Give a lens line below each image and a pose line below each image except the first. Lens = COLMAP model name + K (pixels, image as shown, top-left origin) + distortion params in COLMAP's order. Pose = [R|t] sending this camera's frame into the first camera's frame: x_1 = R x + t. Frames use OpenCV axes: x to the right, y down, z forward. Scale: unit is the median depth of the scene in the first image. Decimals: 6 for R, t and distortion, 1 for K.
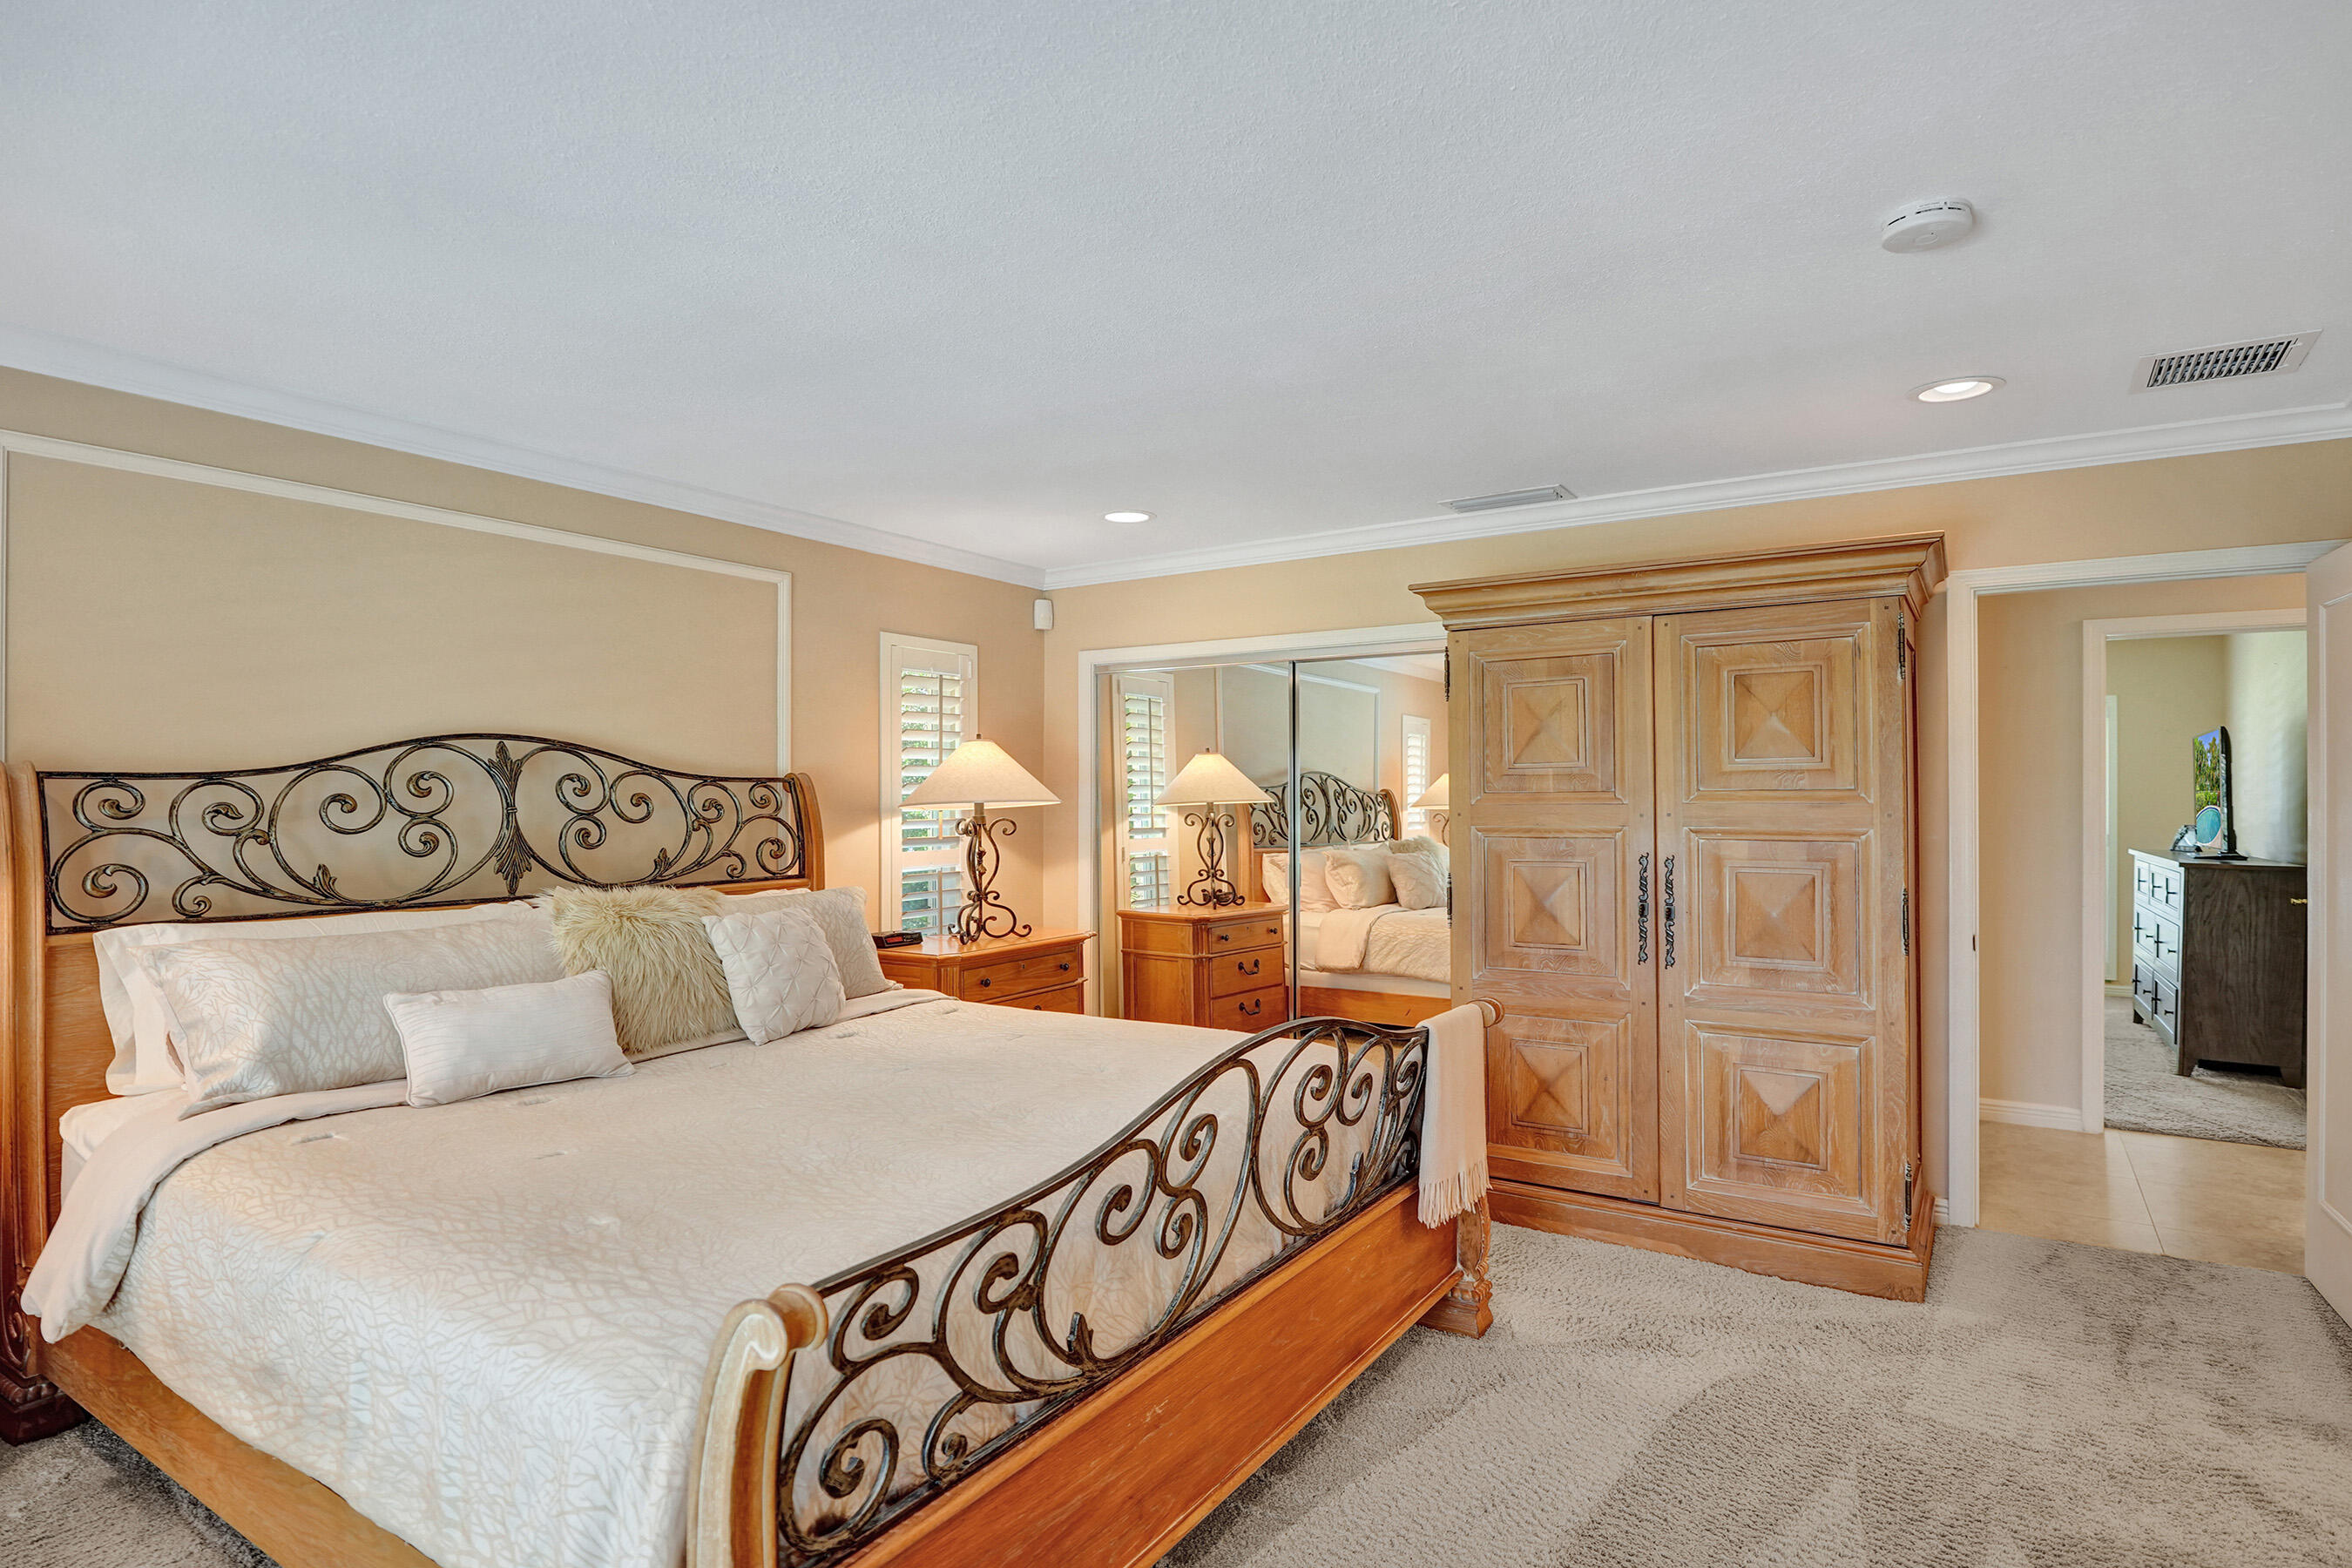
lens RADIAL K [[1234.6, 0, 1176.0], [0, 1234.6, 784.0], [0, 0, 1]] dist [-0.021095, -0.000850]
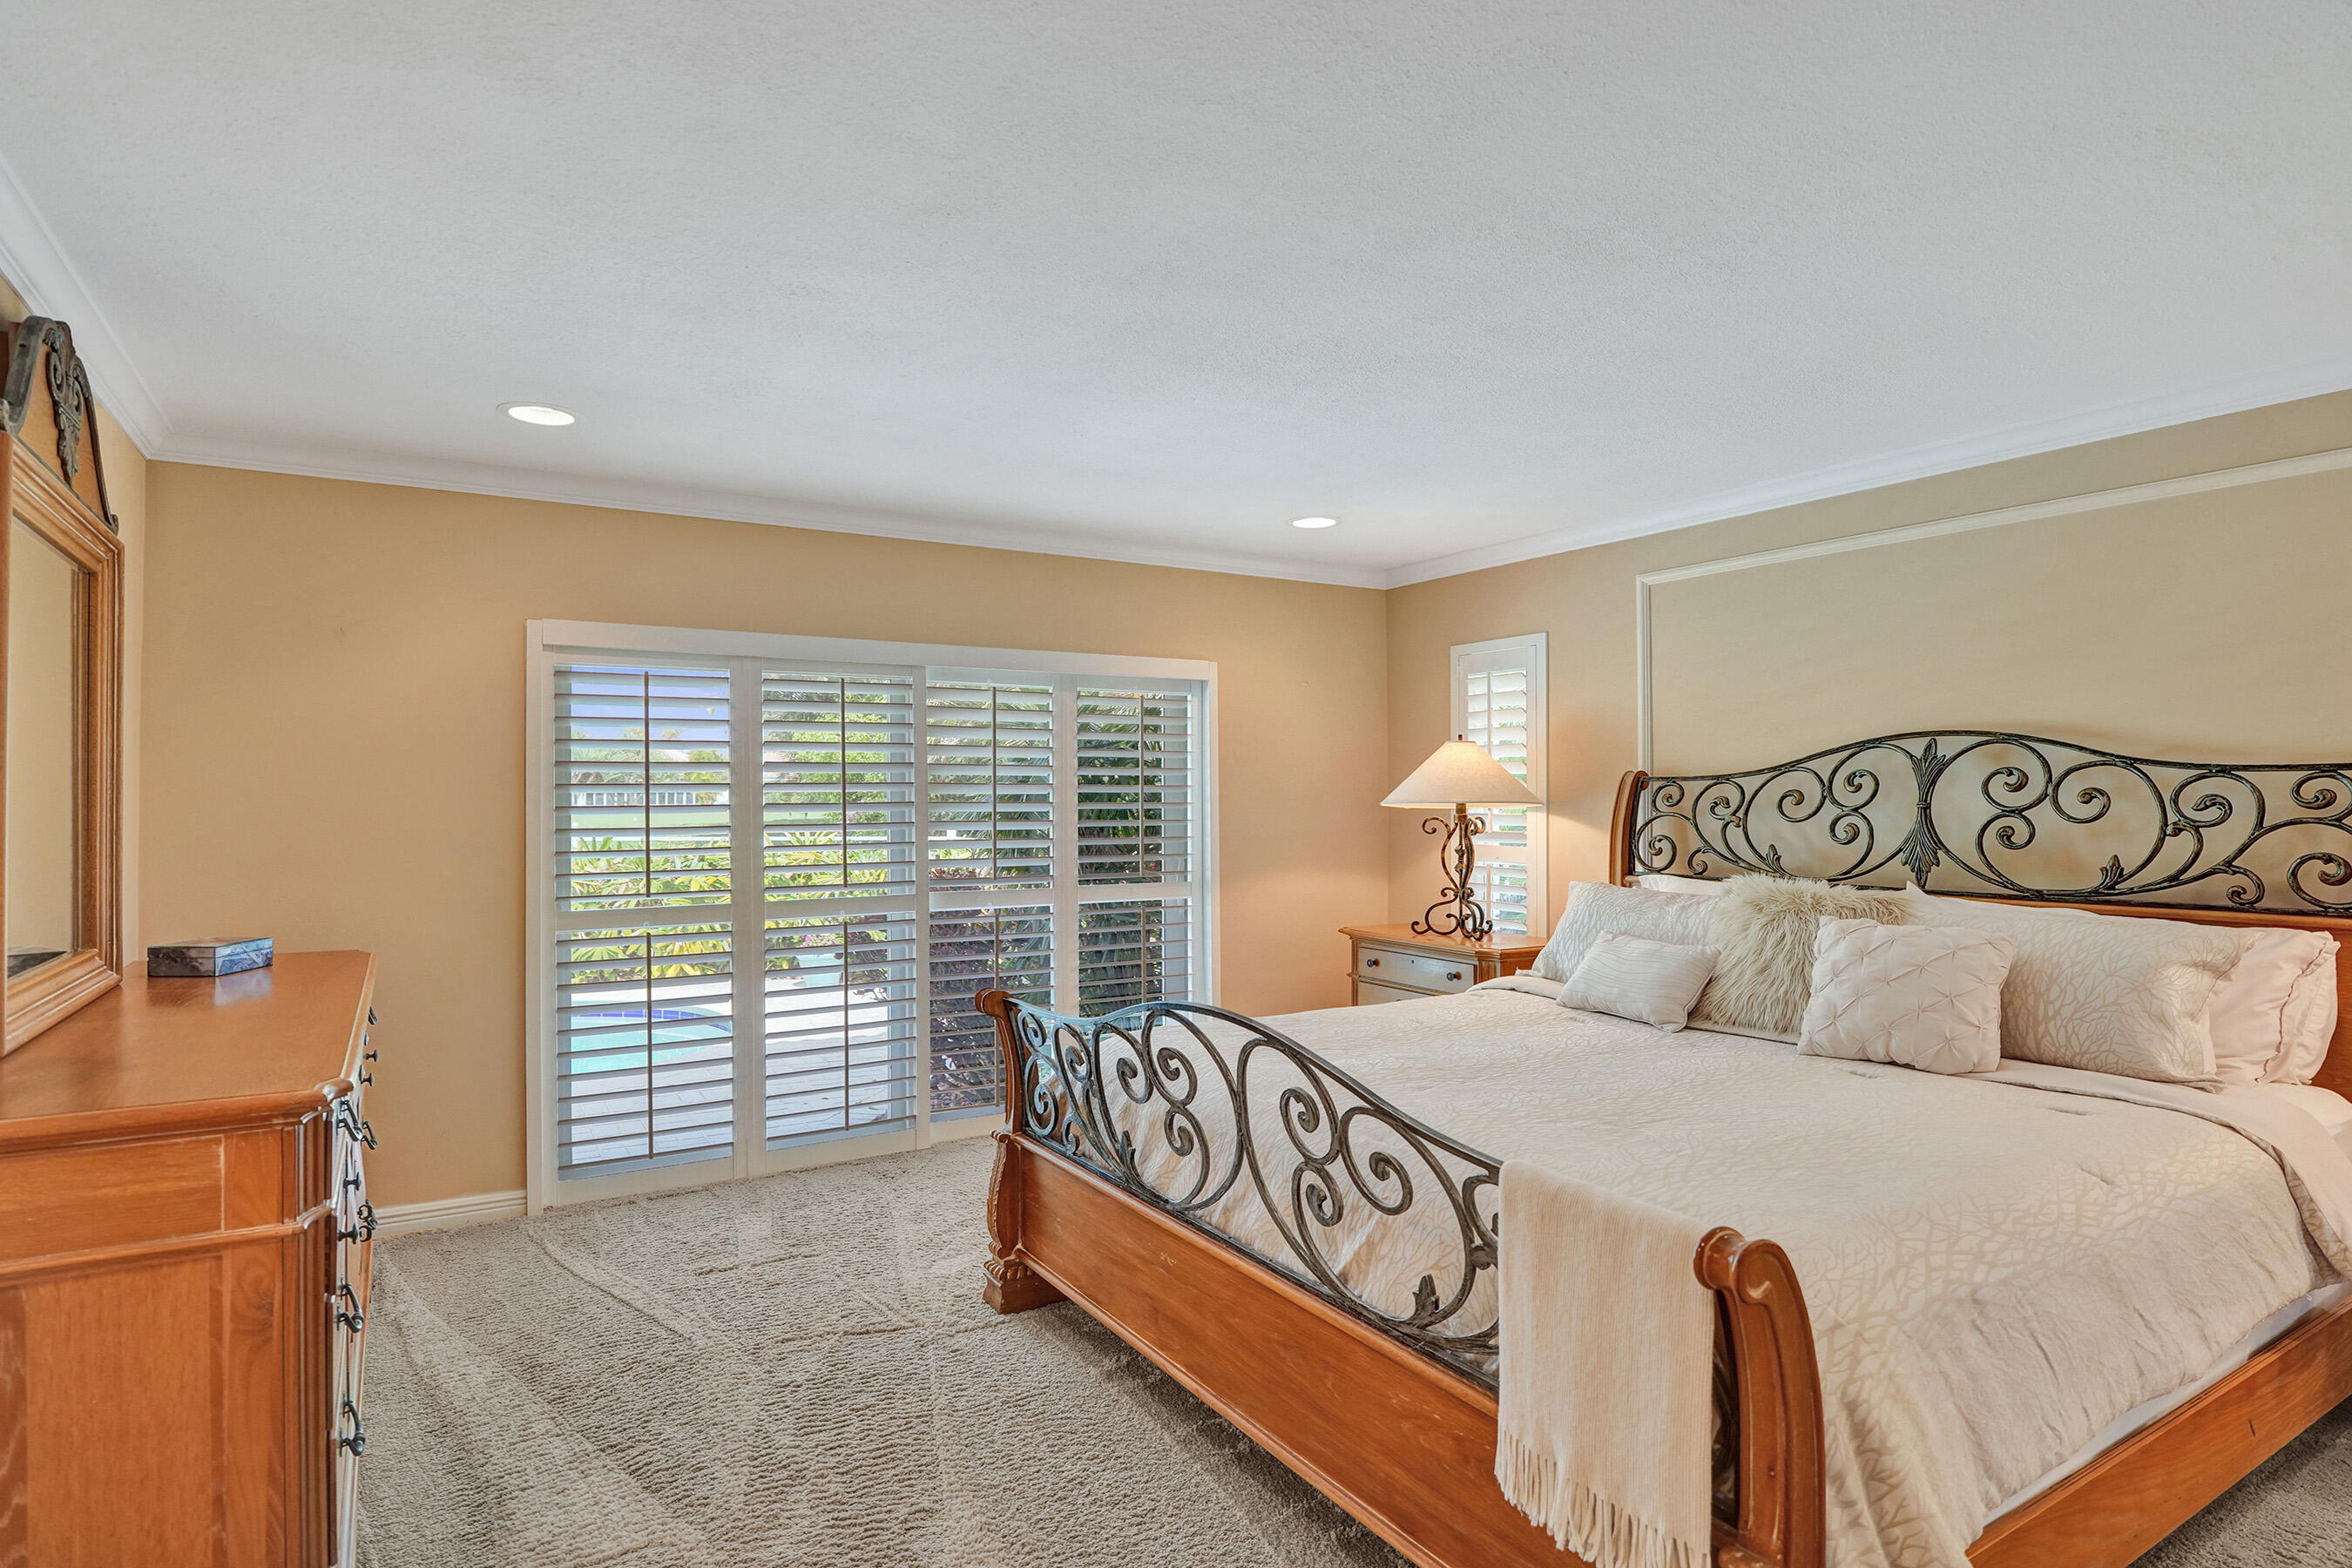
lens RADIAL K [[1234.6, 0, 1176.0], [0, 1234.6, 784.0], [0, 0, 1]] dist [-0.021095, -0.000850]
pose [[-0.435138, -0.000475, -0.900364, 0.638511], [0.016181, 0.999834, -0.008348, 0.001824], [0.900218, -0.018201, -0.435058, 0.858826]]
